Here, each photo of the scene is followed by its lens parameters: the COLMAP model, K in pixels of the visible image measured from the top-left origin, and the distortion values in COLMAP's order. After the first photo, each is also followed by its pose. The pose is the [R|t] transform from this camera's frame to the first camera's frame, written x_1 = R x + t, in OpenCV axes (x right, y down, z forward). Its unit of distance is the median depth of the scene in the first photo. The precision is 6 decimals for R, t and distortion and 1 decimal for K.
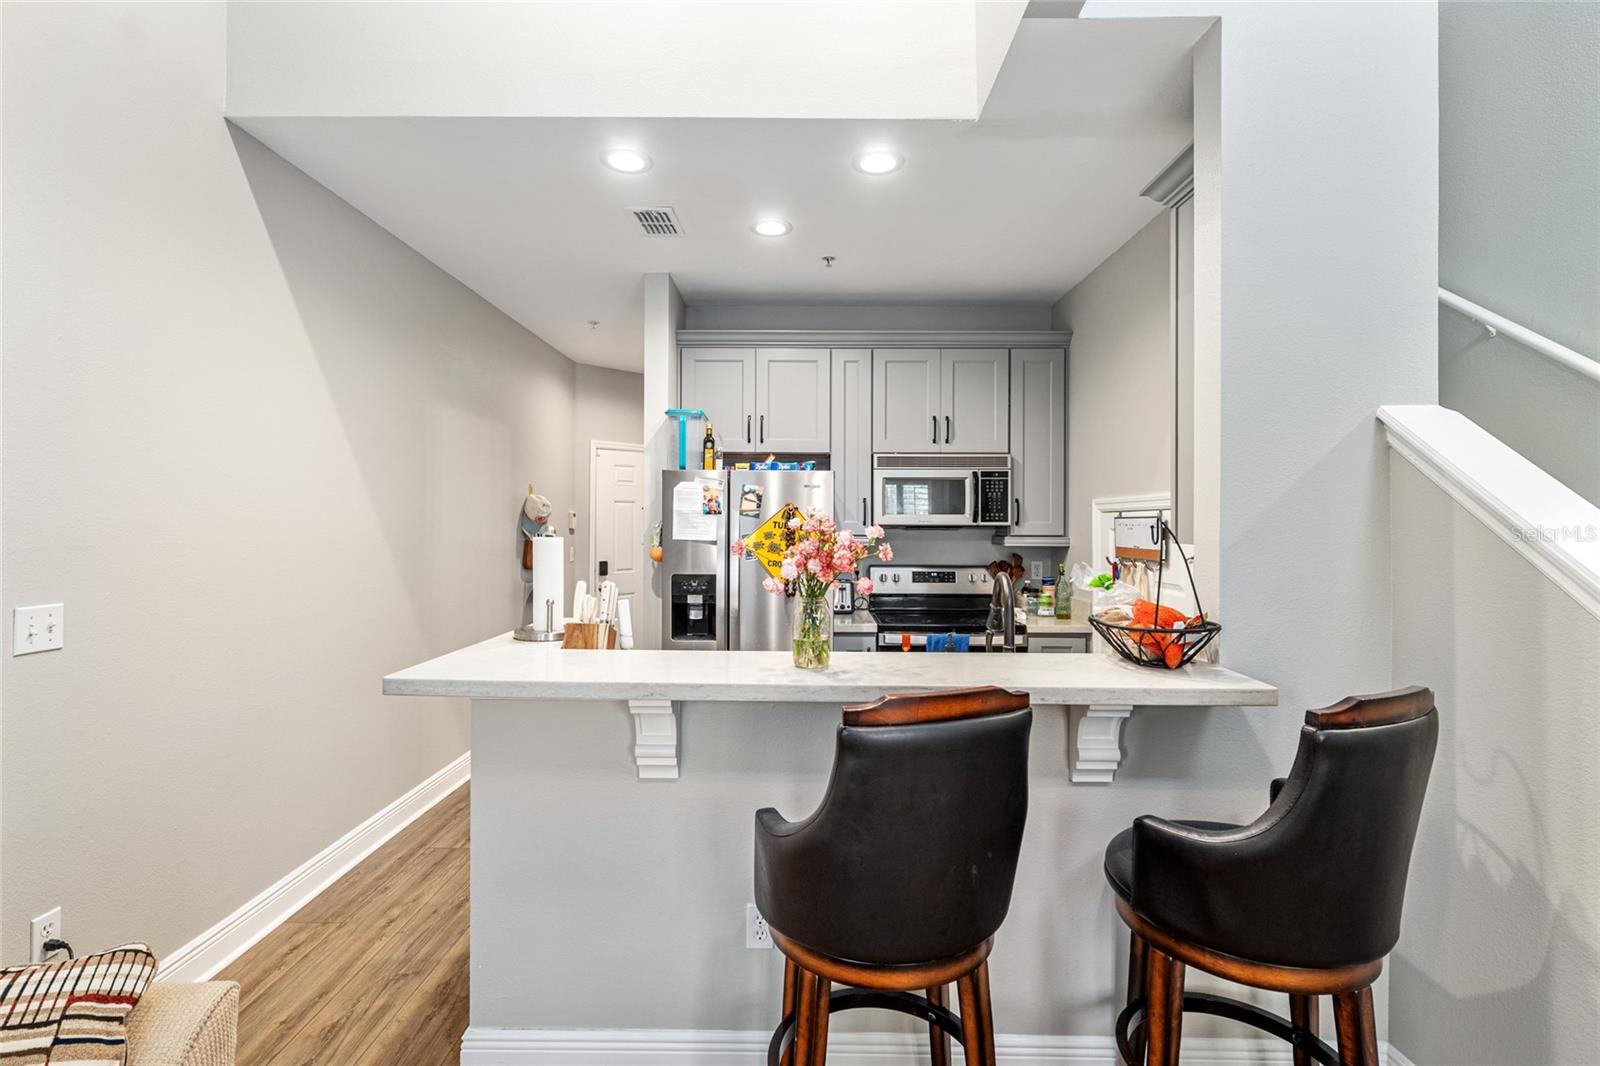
lens RADIAL K [[734.5, 0, 797.9], [0, 734.5, 522.9], [0, 0, 1]] dist [-0.000441, -0.000119]
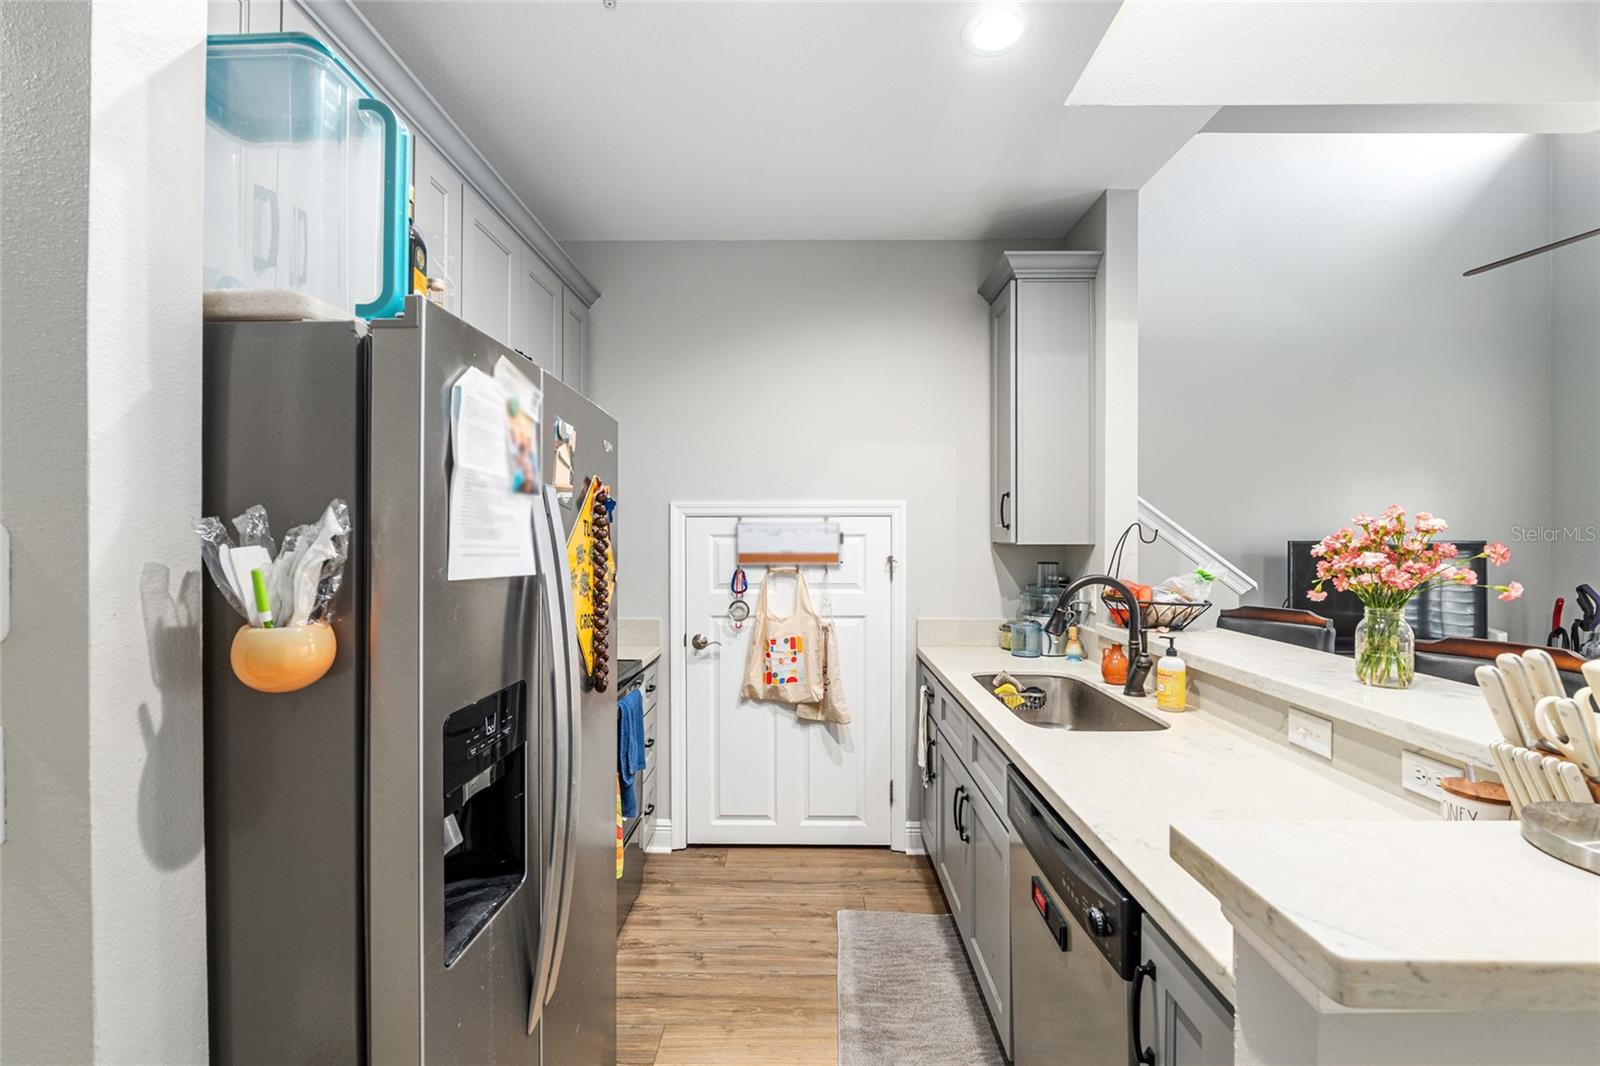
lens RADIAL K [[656.5, 0, 790.5], [0, 656.5, 534.0], [0, 0, 1]] dist [-0.017498, 0.002028]
pose [[0.016694, -0.003833, 0.999853, -0.386840], [-0.001469, 0.999991, 0.003858, 0.003910], [-0.999860, -0.001534, 0.016688, 0.847177]]
